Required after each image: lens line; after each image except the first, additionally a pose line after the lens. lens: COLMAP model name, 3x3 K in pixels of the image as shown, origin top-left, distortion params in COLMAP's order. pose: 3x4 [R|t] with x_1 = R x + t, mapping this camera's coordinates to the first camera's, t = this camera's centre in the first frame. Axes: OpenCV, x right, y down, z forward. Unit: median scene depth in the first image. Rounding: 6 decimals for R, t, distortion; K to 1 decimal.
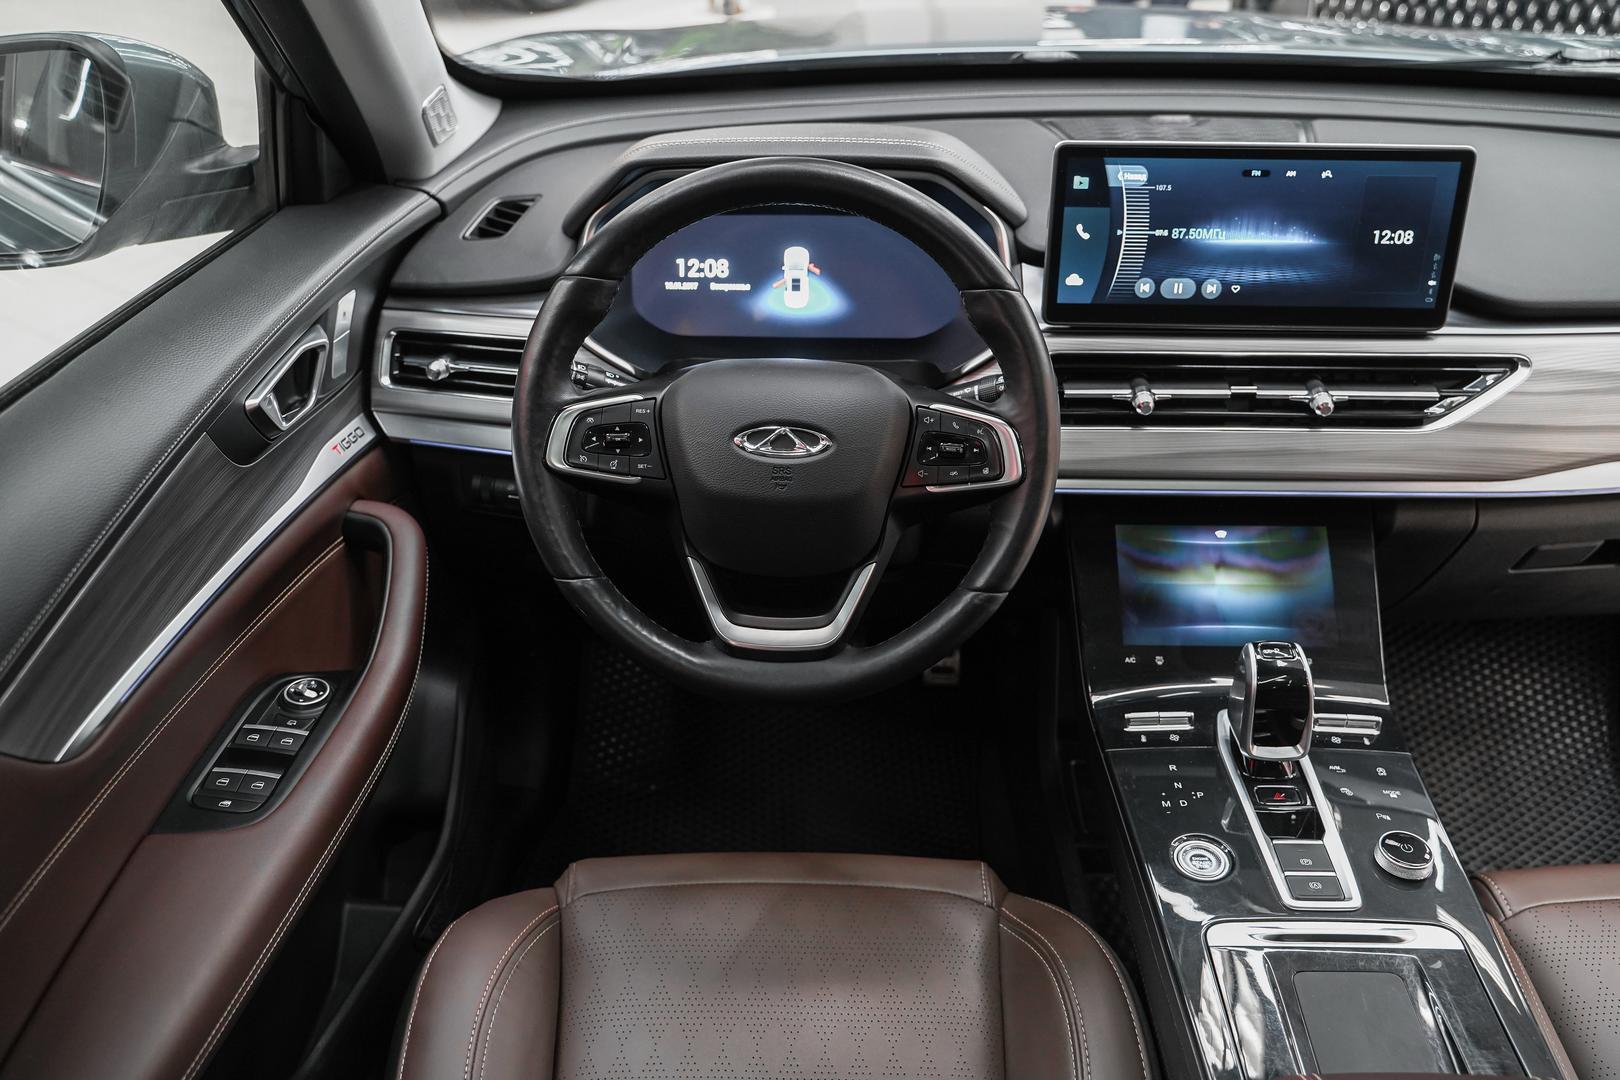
lens RADIAL K [[1321.6, 0, 810.0], [0, 1321.6, 540.0], [0, 0, 1]] dist [-0.002416, 0.000093]
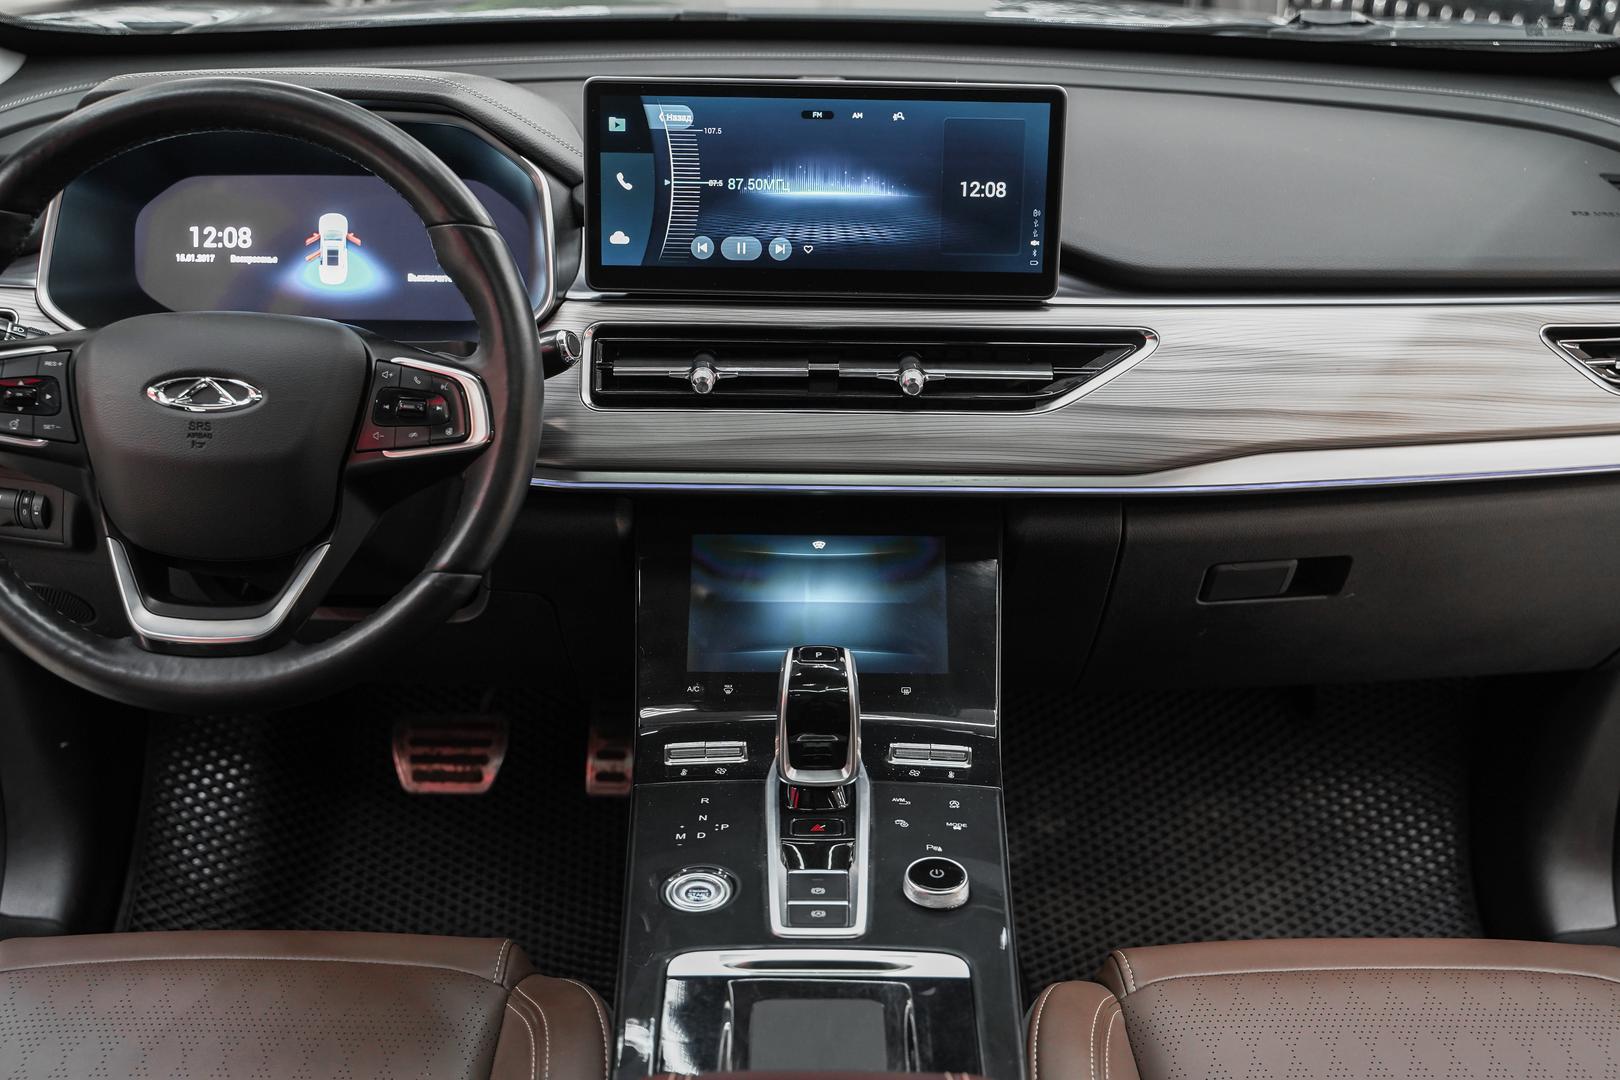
lens RADIAL K [[1818.2, 0, 809.0], [0, 1818.2, 544.5], [0, 0, 1]] dist [0.010031, -0.001178]
pose [[0.999725, 0.001881, 0.023389, 0.294920], [0.000966, 0.992639, -0.121107, 0.142342], [-0.023444, 0.121096, 0.992364, -0.146010]]
